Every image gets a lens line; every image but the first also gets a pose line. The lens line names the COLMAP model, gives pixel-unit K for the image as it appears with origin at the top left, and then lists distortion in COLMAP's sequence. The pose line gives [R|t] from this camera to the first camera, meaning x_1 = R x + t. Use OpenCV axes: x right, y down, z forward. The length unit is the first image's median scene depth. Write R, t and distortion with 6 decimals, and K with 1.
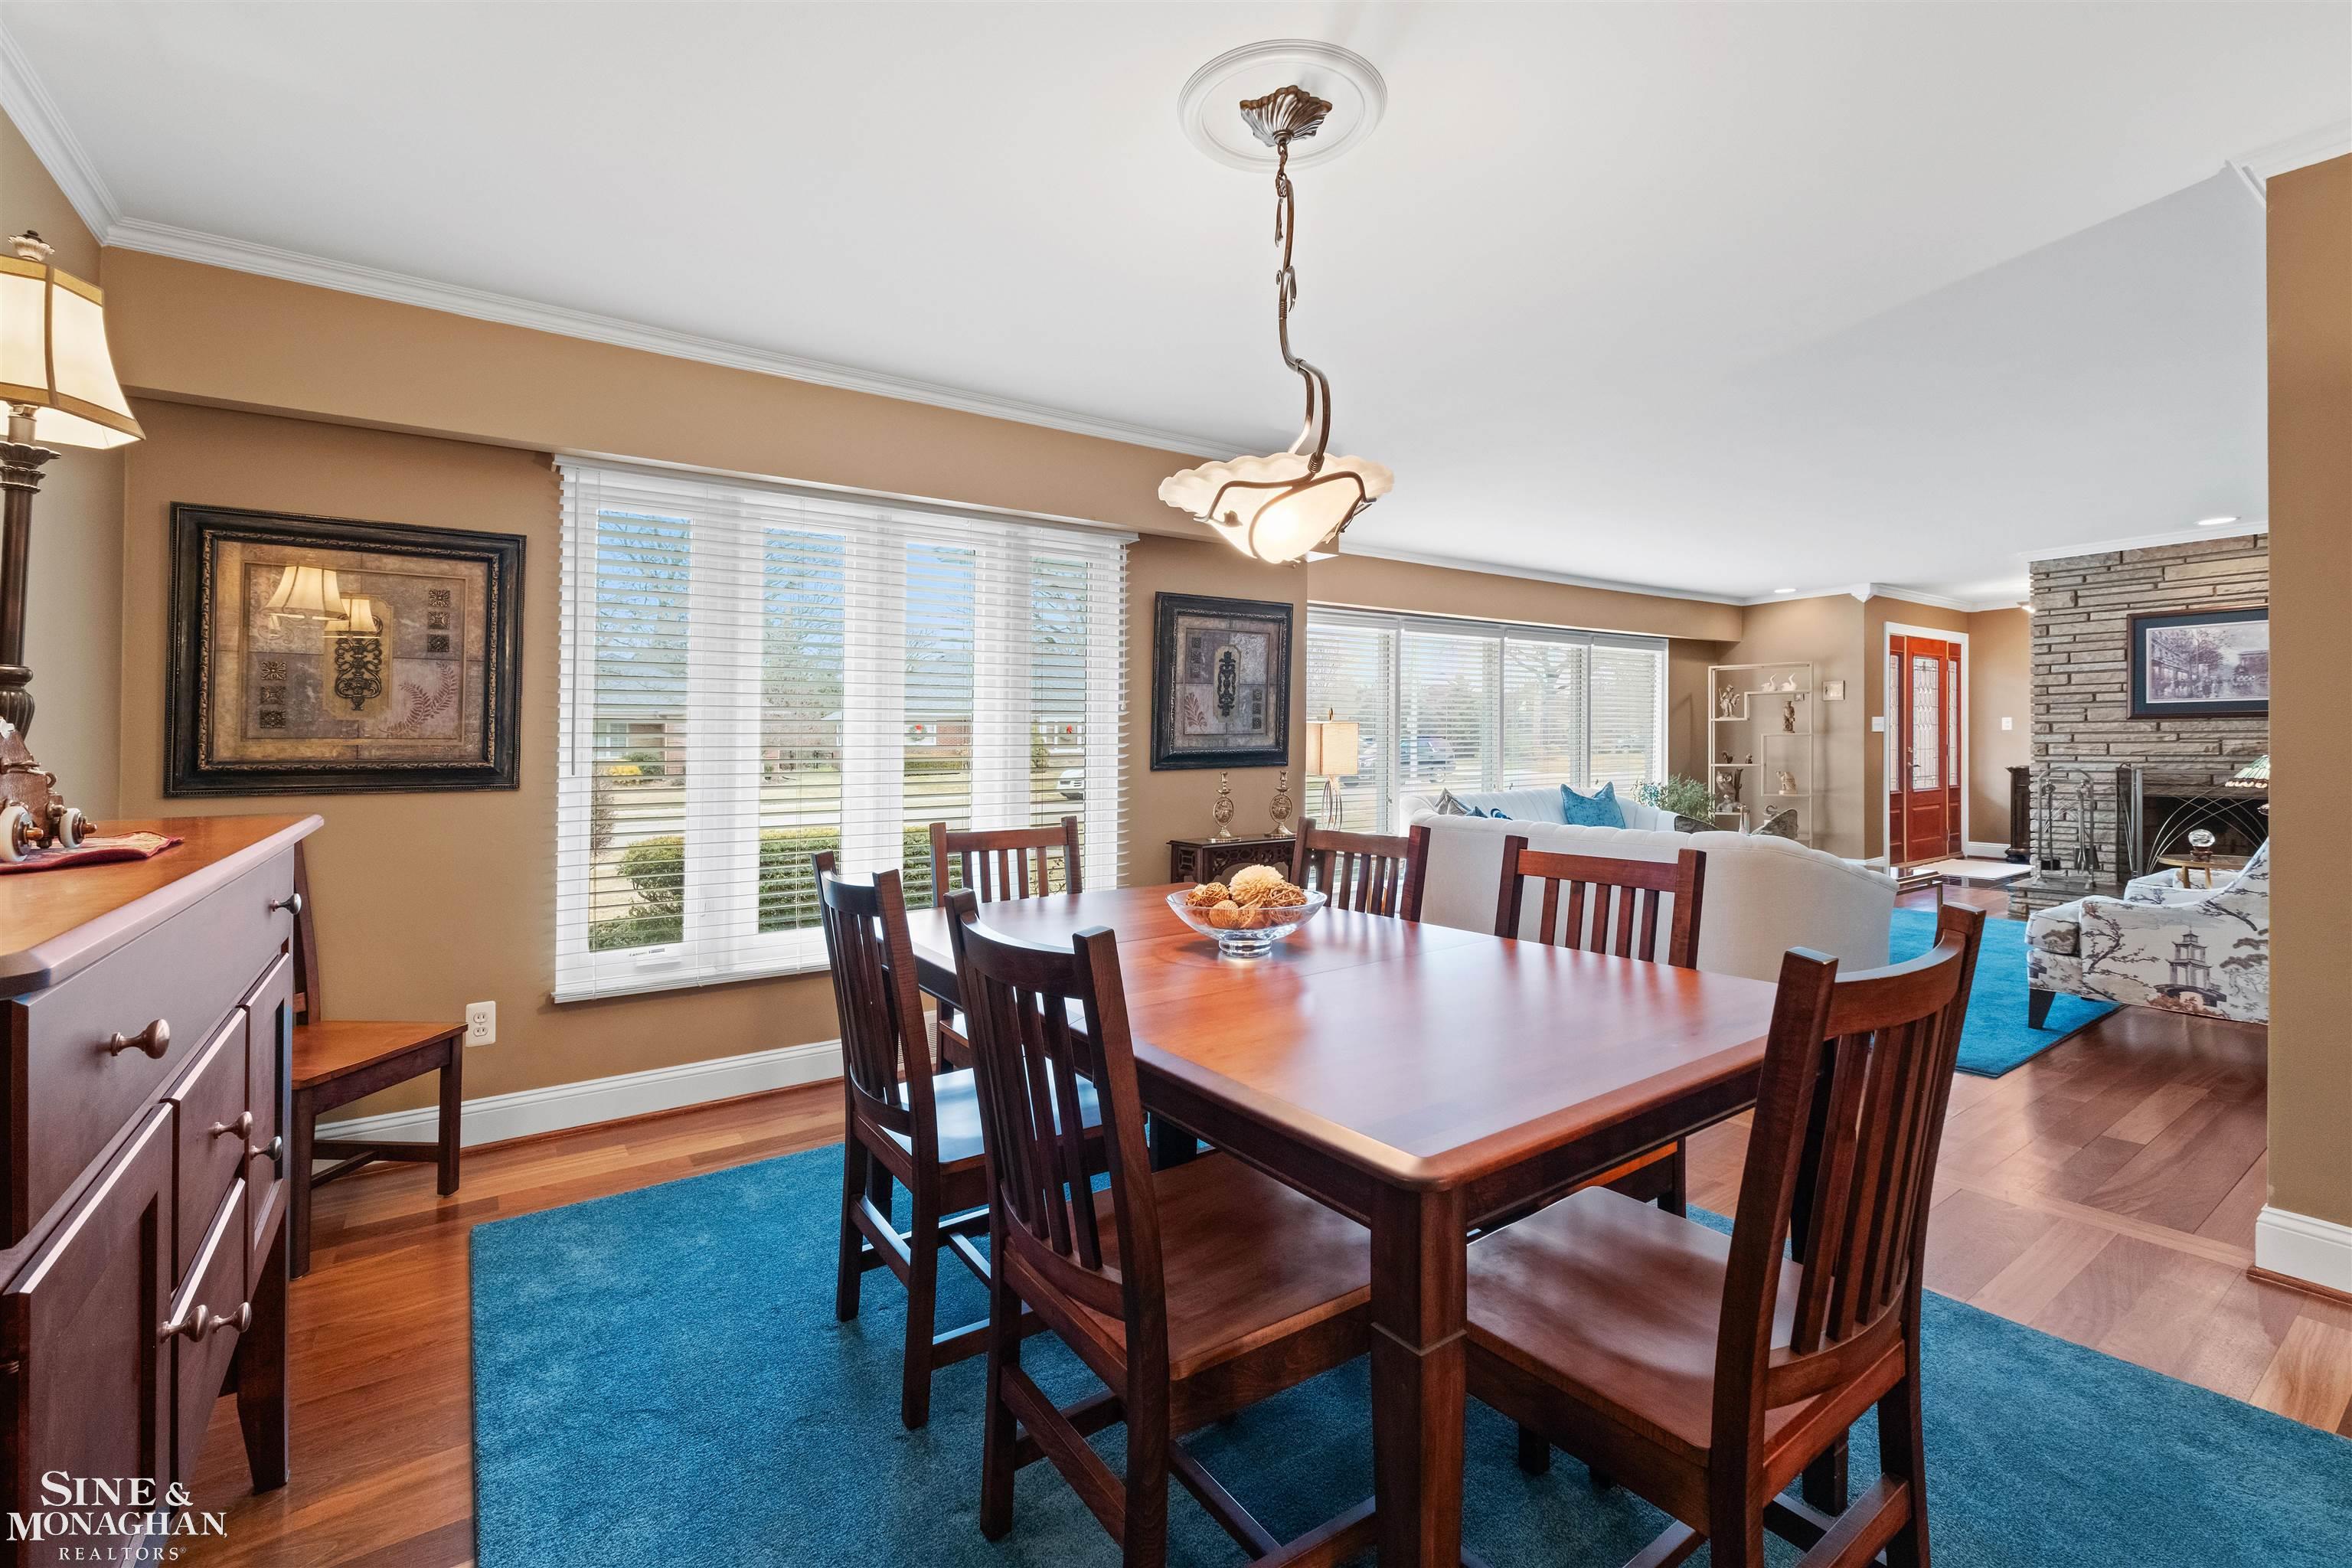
lens RADIAL K [[1006.4, 0, 1187.3], [0, 1006.4, 761.0], [0, 0, 1]] dist [-0.001528, 0.000236]
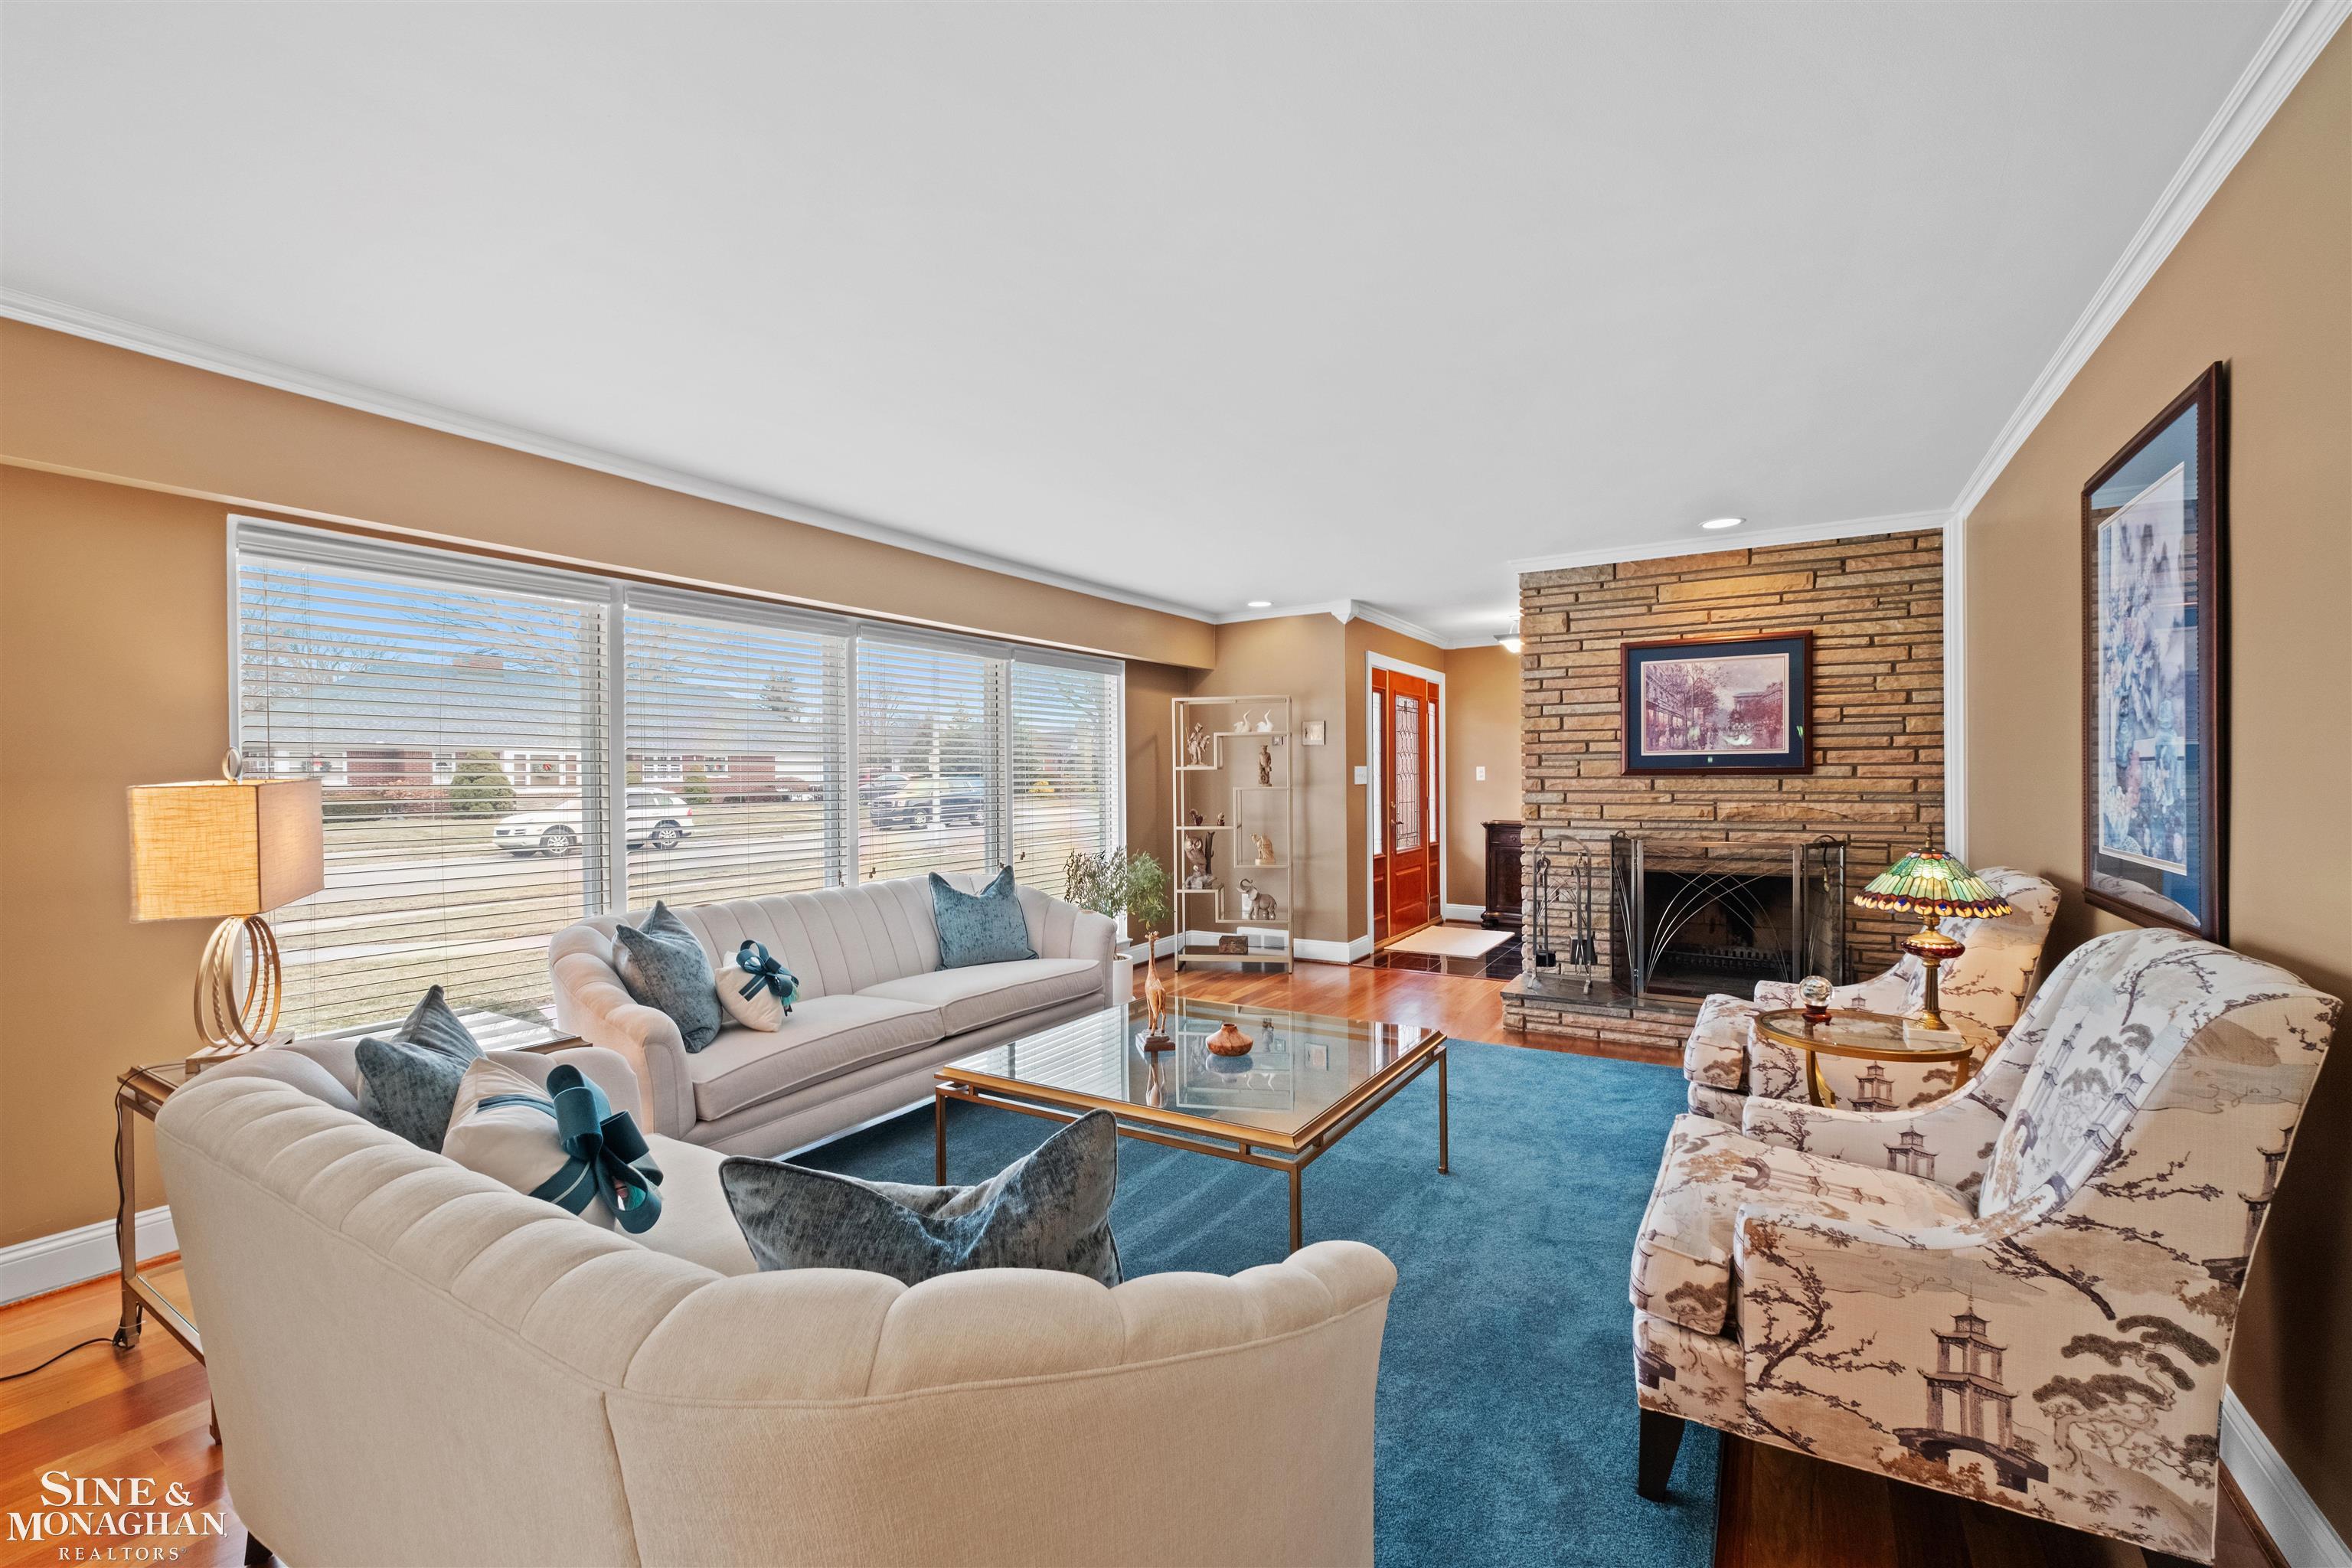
lens RADIAL K [[1006.4, 0, 1168.6], [0, 1006.4, 789.4], [0, 0, 1]] dist [-0.001528, 0.000236]
pose [[0.917524, -0.002672, 0.397672, 0.278048], [0.006024, 0.999956, -0.007180, -0.025632], [-0.397635, 0.008983, 0.917500, 0.397144]]
